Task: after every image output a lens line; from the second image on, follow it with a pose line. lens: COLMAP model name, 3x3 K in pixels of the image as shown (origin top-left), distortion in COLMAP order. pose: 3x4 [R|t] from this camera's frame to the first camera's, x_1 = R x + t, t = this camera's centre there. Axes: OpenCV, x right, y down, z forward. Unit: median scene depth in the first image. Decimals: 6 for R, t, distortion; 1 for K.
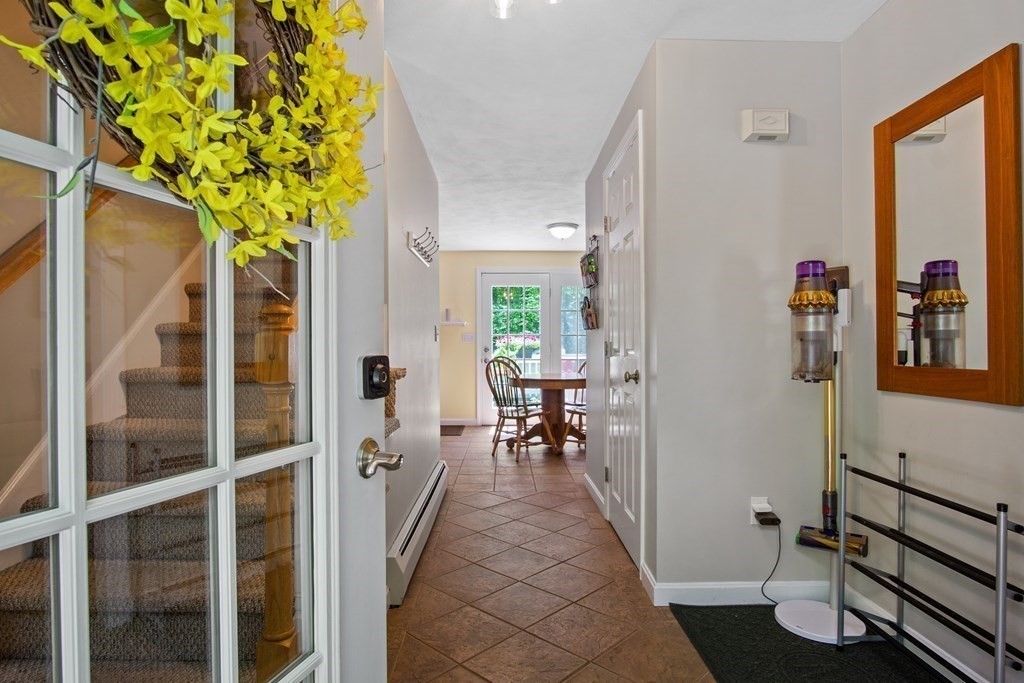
lens RADIAL K [[555.7, 0, 512.0], [0, 555.7, 341.5], [0, 0, 1]] dist [-0.028153, -0.000121]
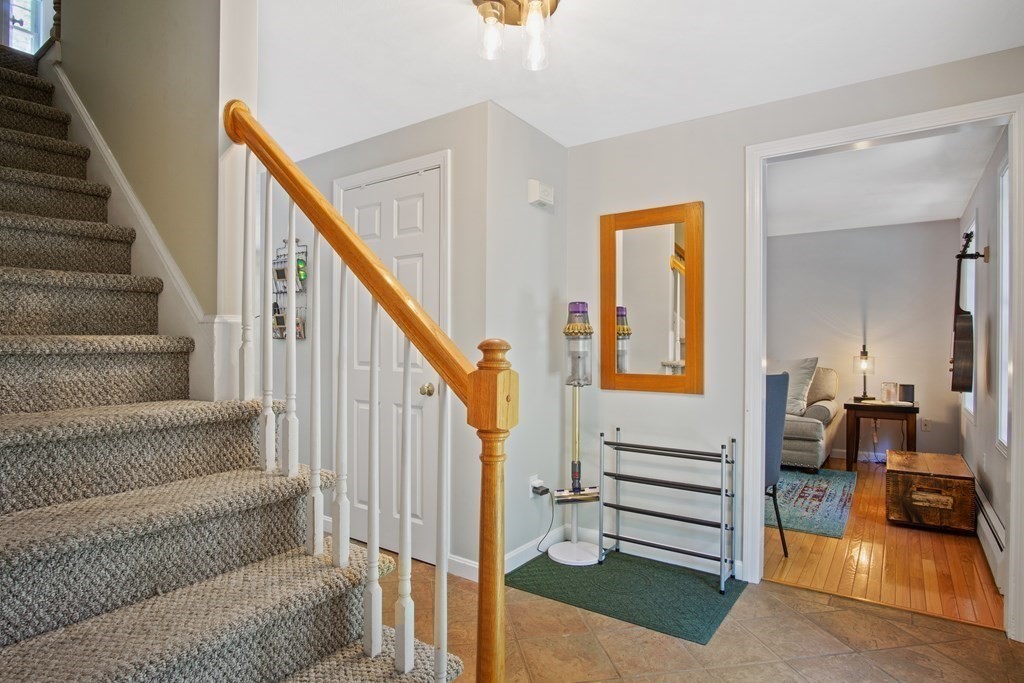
lens RADIAL K [[555.7, 0, 512.0], [0, 555.7, 341.5], [0, 0, 1]] dist [-0.028153, -0.000121]
pose [[0.585984, 0.007408, 0.810289, -0.718412], [-0.011297, 0.999936, -0.000972, -0.039729], [-0.810244, -0.008584, 0.586030, 0.291176]]
